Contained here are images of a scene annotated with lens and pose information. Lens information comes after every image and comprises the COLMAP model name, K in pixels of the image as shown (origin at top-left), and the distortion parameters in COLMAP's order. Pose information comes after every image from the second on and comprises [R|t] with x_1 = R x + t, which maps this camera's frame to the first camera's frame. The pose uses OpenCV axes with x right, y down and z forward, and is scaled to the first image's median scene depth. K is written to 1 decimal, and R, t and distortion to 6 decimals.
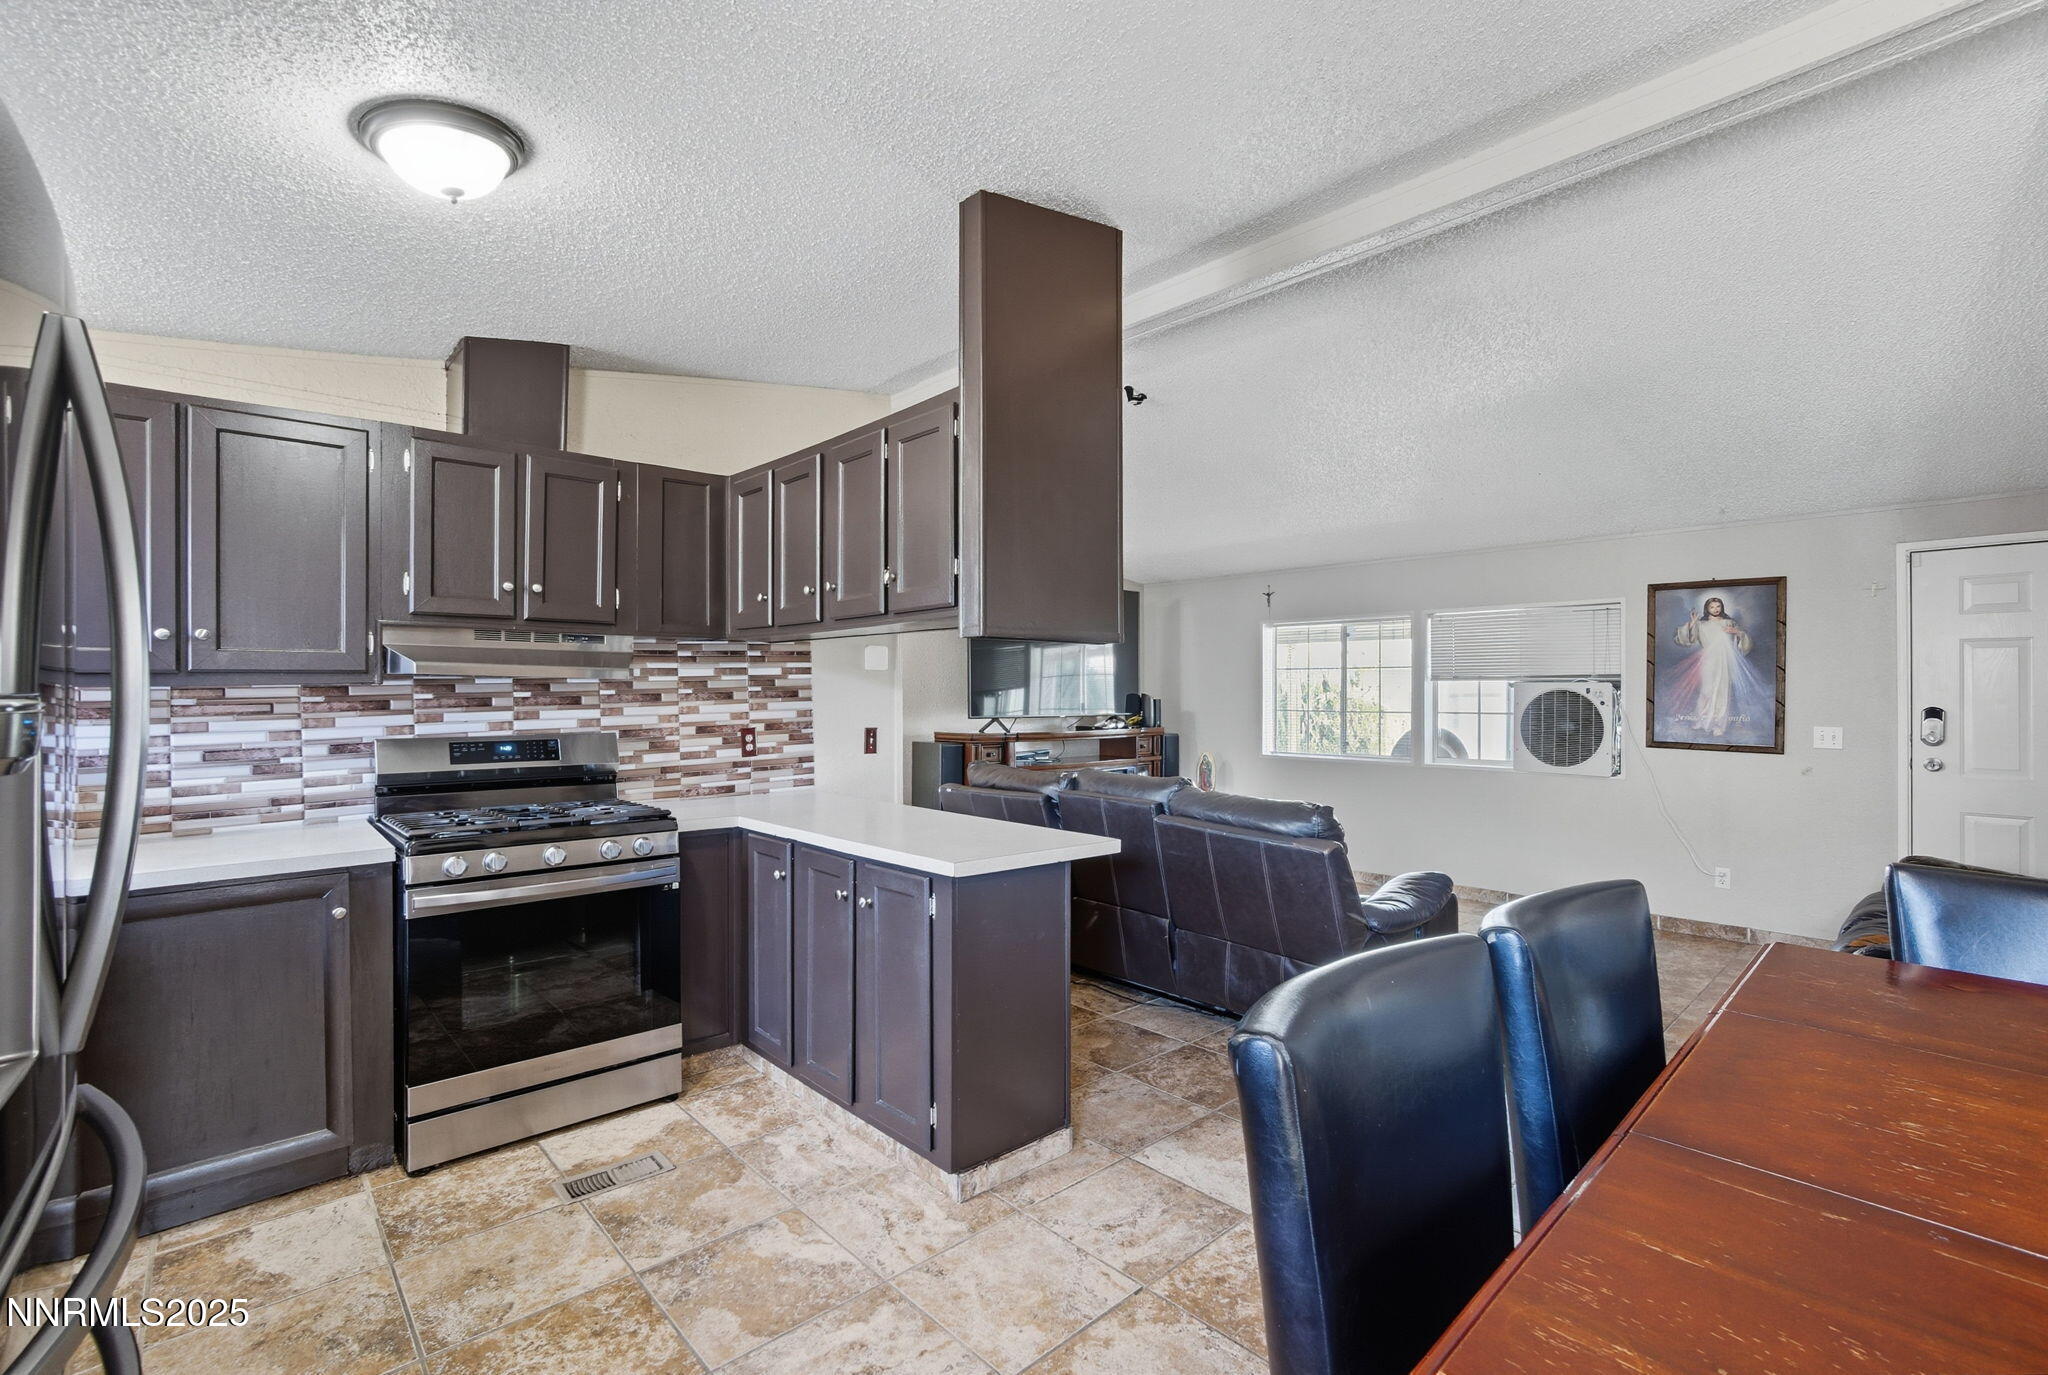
lens RADIAL K [[925.7, 0, 1016.9], [0, 925.7, 685.4], [0, 0, 1]] dist [-0.028590, 0.014065]
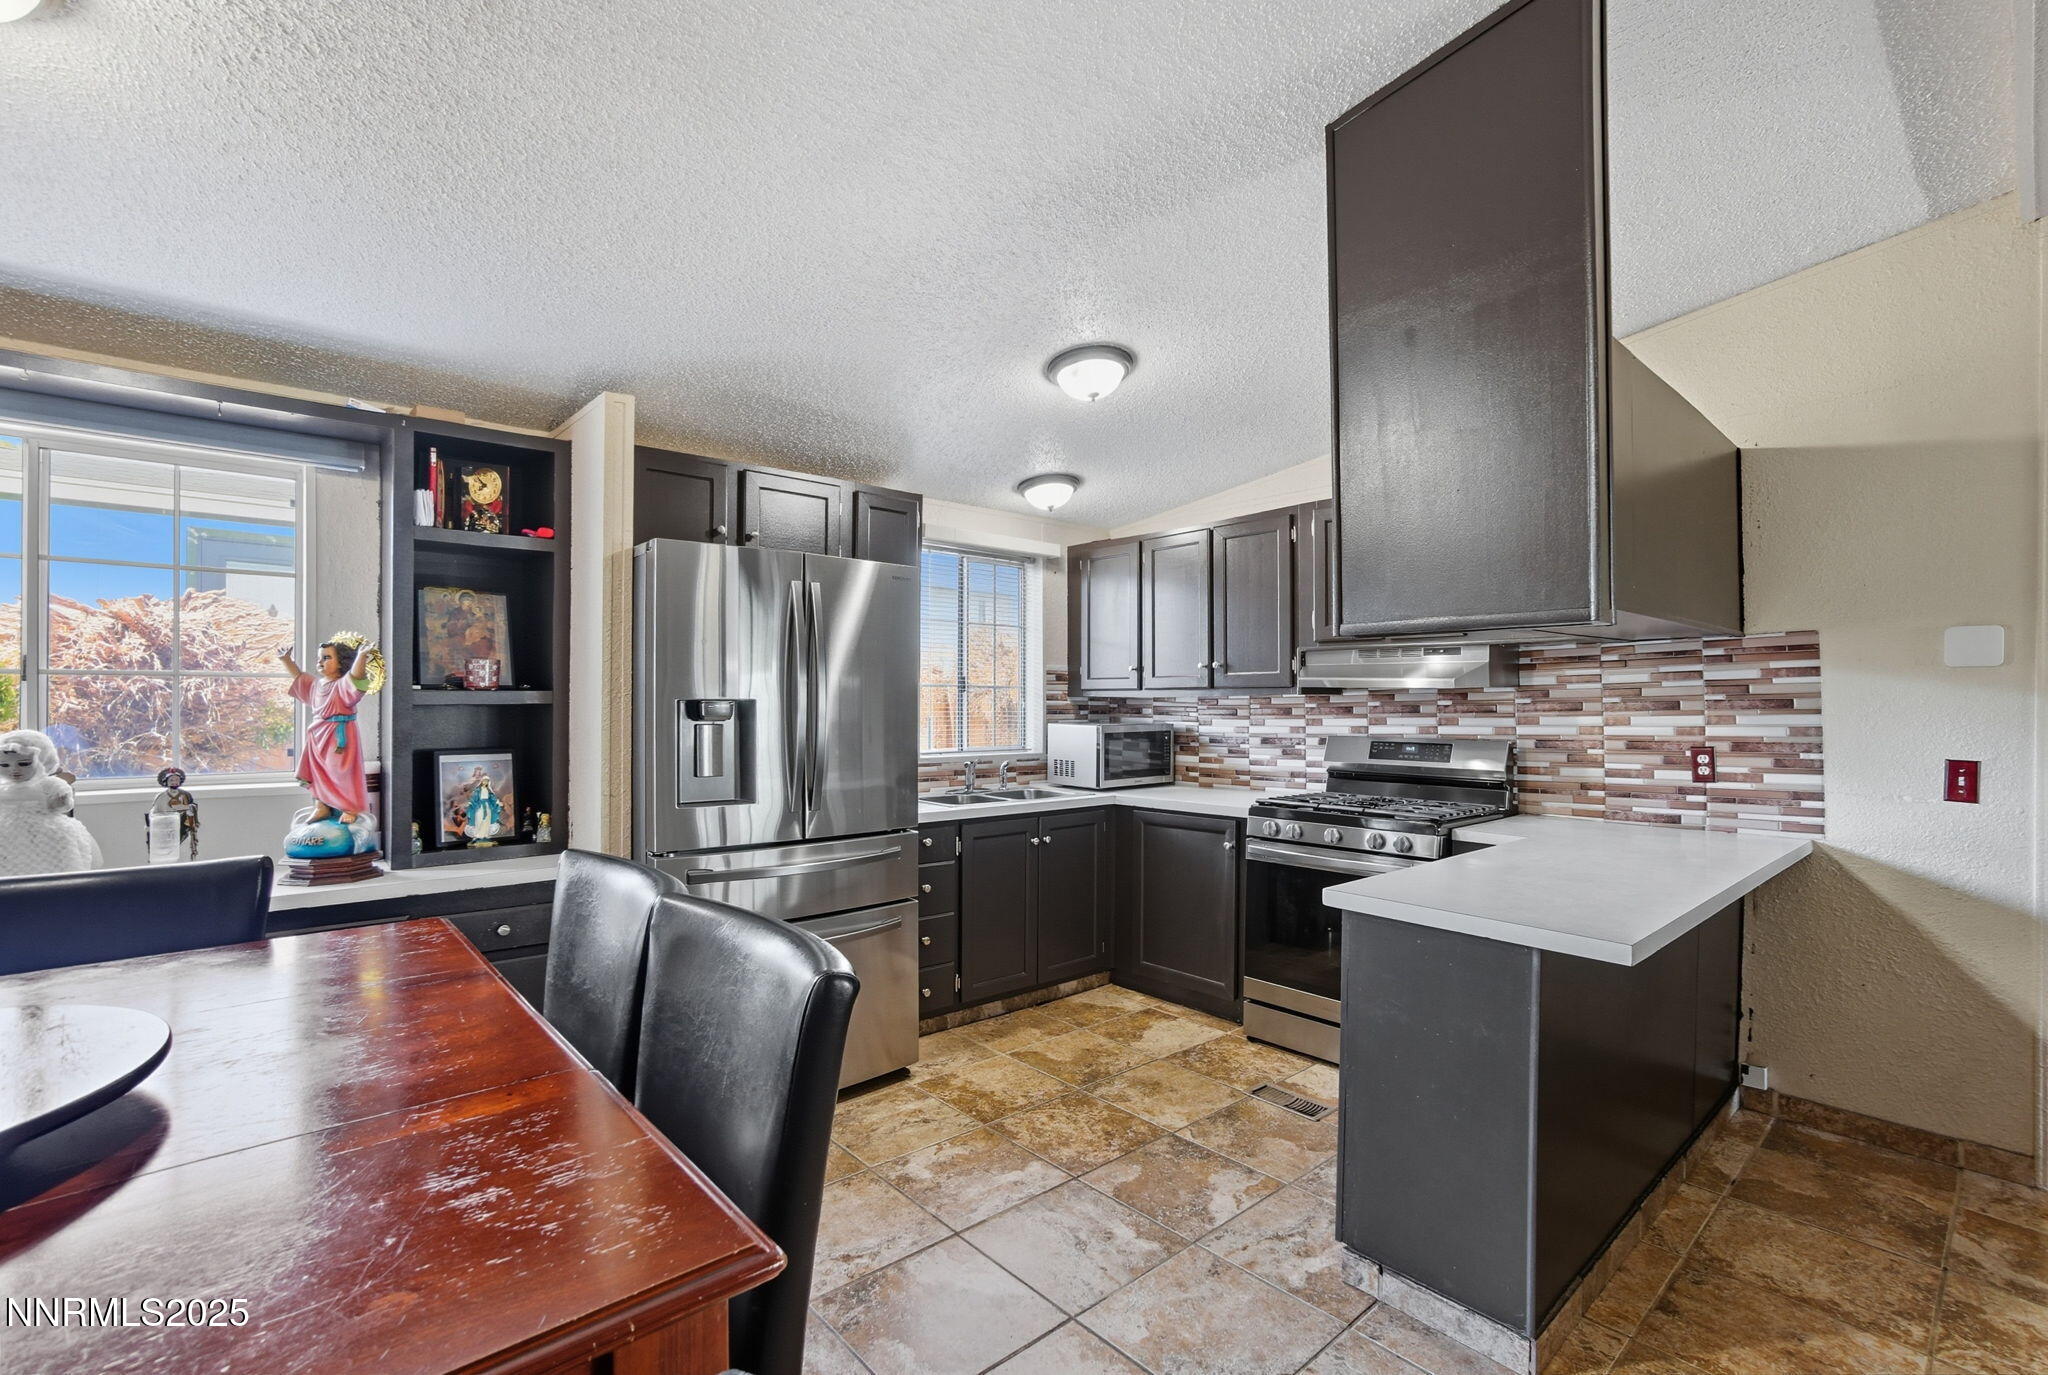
lens RADIAL K [[925.7, 0, 1038.4], [0, 925.7, 699.0], [0, 0, 1]] dist [-0.028590, 0.014065]
pose [[-0.011952, -0.001329, -0.999928, 0.612340], [0.005153, 0.999986, -0.001391, 0.004299], [0.999915, -0.005169, -0.011945, 0.539048]]
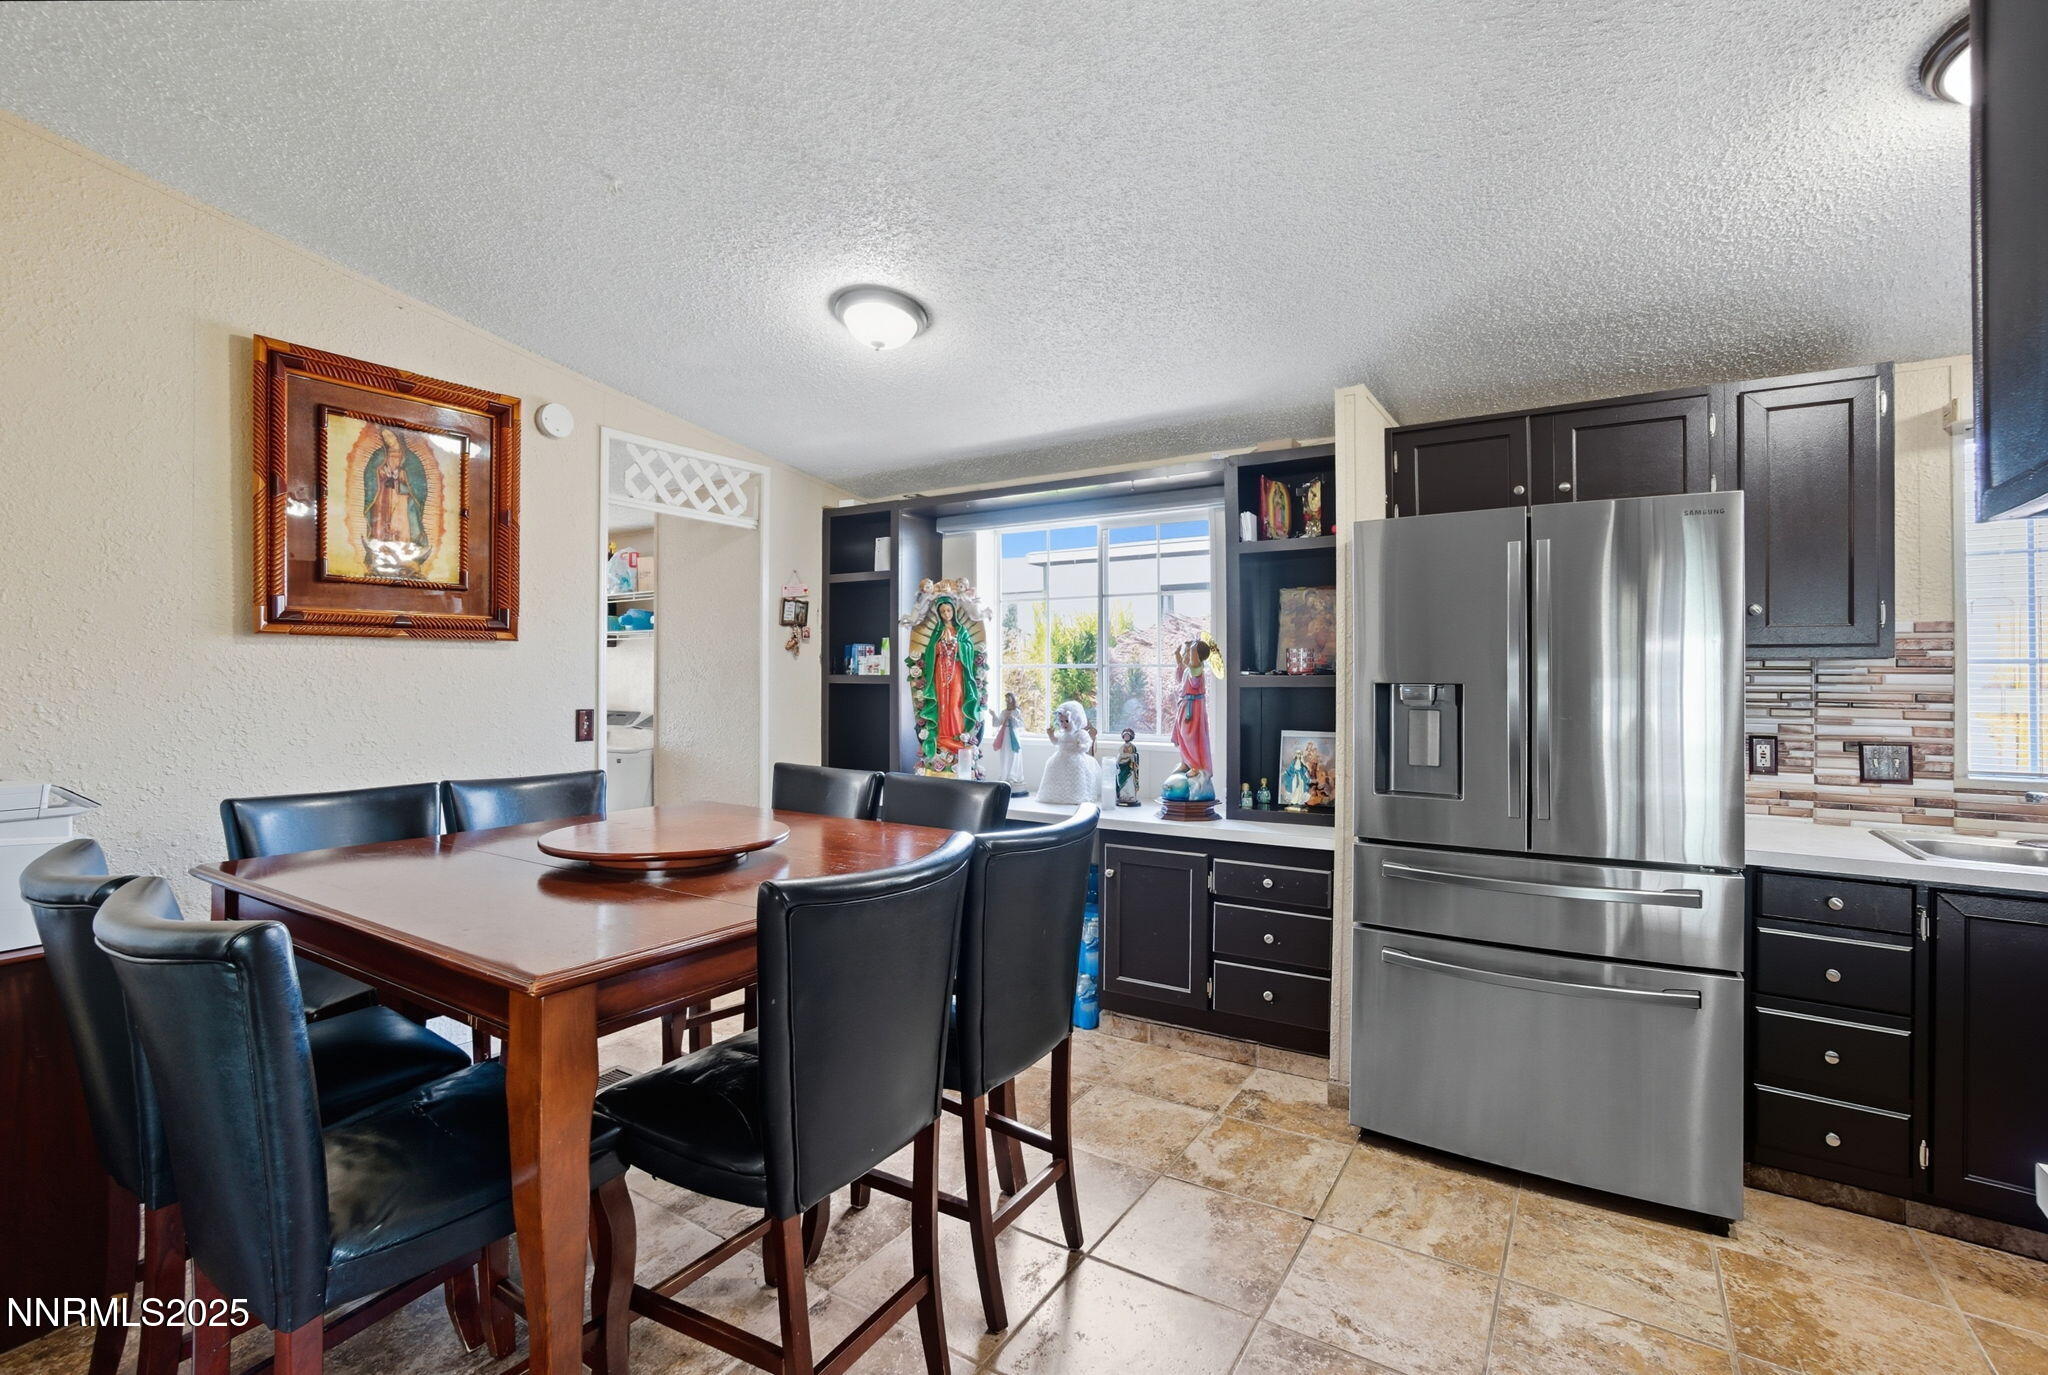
lens RADIAL K [[925.7, 0, 1015.0], [0, 925.7, 690.9], [0, 0, 1]] dist [-0.028590, 0.014065]
pose [[-0.967819, 0.007837, -0.251526, 0.287573], [0.005971, 0.999949, 0.008180, -0.000953], [0.251577, 0.006415, -0.967816, 0.910009]]
